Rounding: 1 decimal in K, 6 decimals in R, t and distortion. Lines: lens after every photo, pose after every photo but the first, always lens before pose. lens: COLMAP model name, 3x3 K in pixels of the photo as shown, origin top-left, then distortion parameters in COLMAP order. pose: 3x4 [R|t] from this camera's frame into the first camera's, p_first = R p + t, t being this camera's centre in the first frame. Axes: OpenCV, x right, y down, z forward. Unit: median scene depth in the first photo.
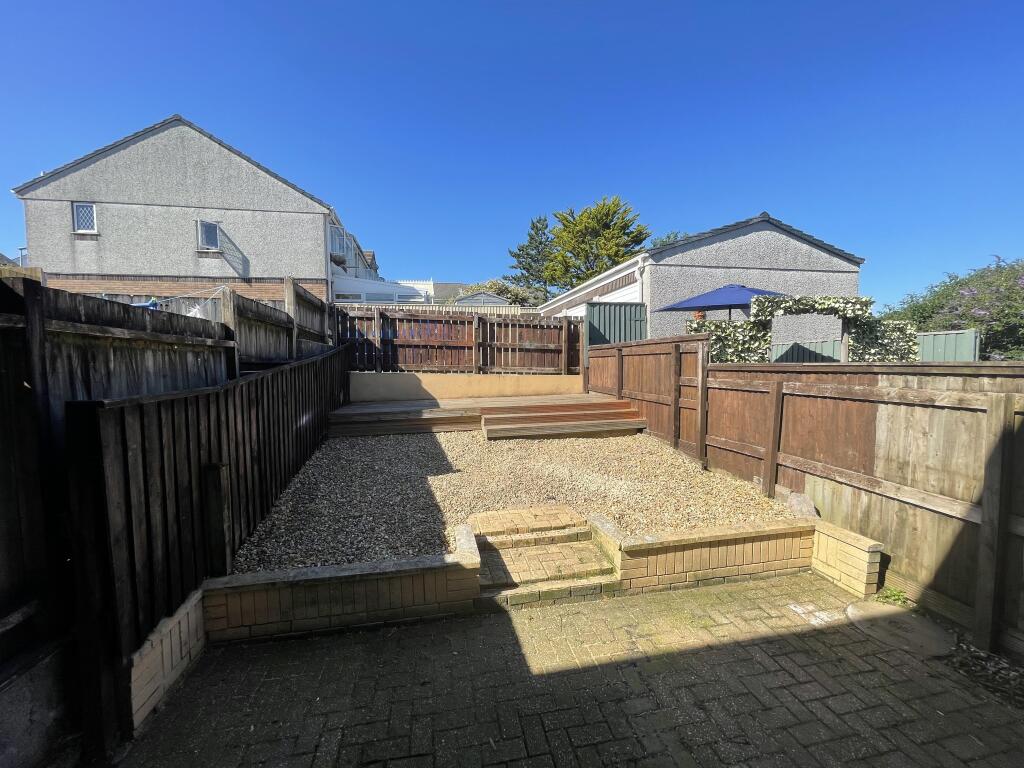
lens RADIAL K [[411.8, 0, 508.0], [0, 411.8, 386.1], [0, 0, 1]] dist [-0.000816, -0.000032]
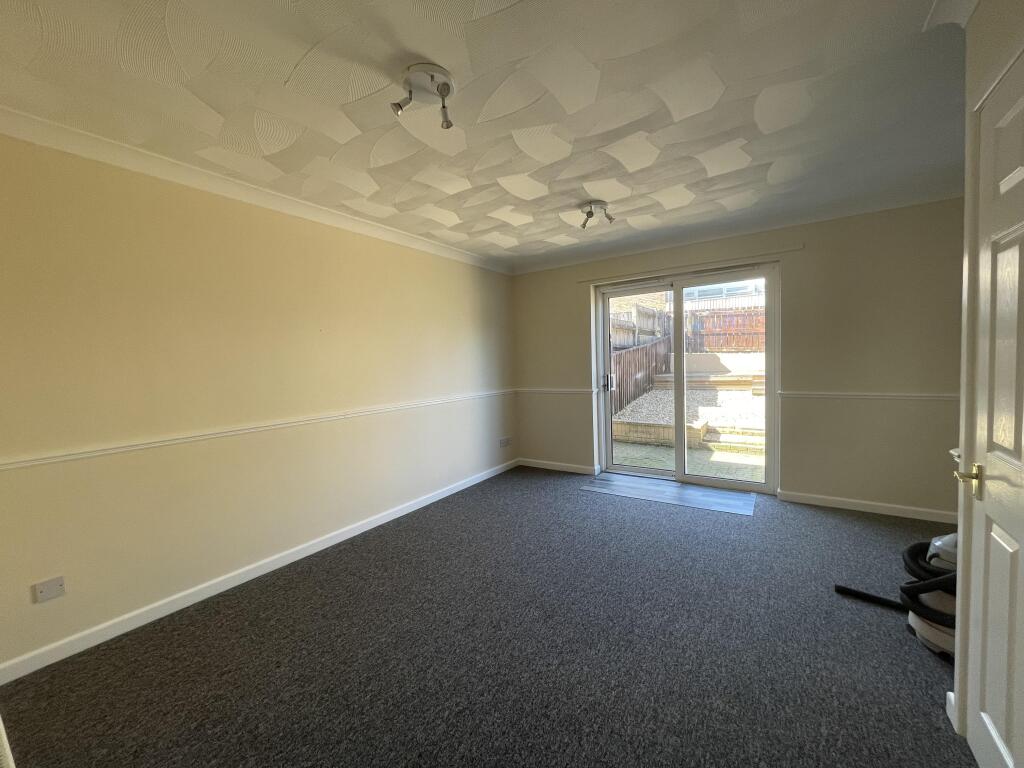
lens RADIAL K [[411.8, 0, 512.6], [0, 411.8, 382.7], [0, 0, 1]] dist [-0.000816, -0.000032]
pose [[0.702669, 0.031644, -0.710813, 0.426122], [-0.017095, 0.999473, 0.027595, 0.061105], [0.711311, -0.007239, 0.702840, -0.725792]]
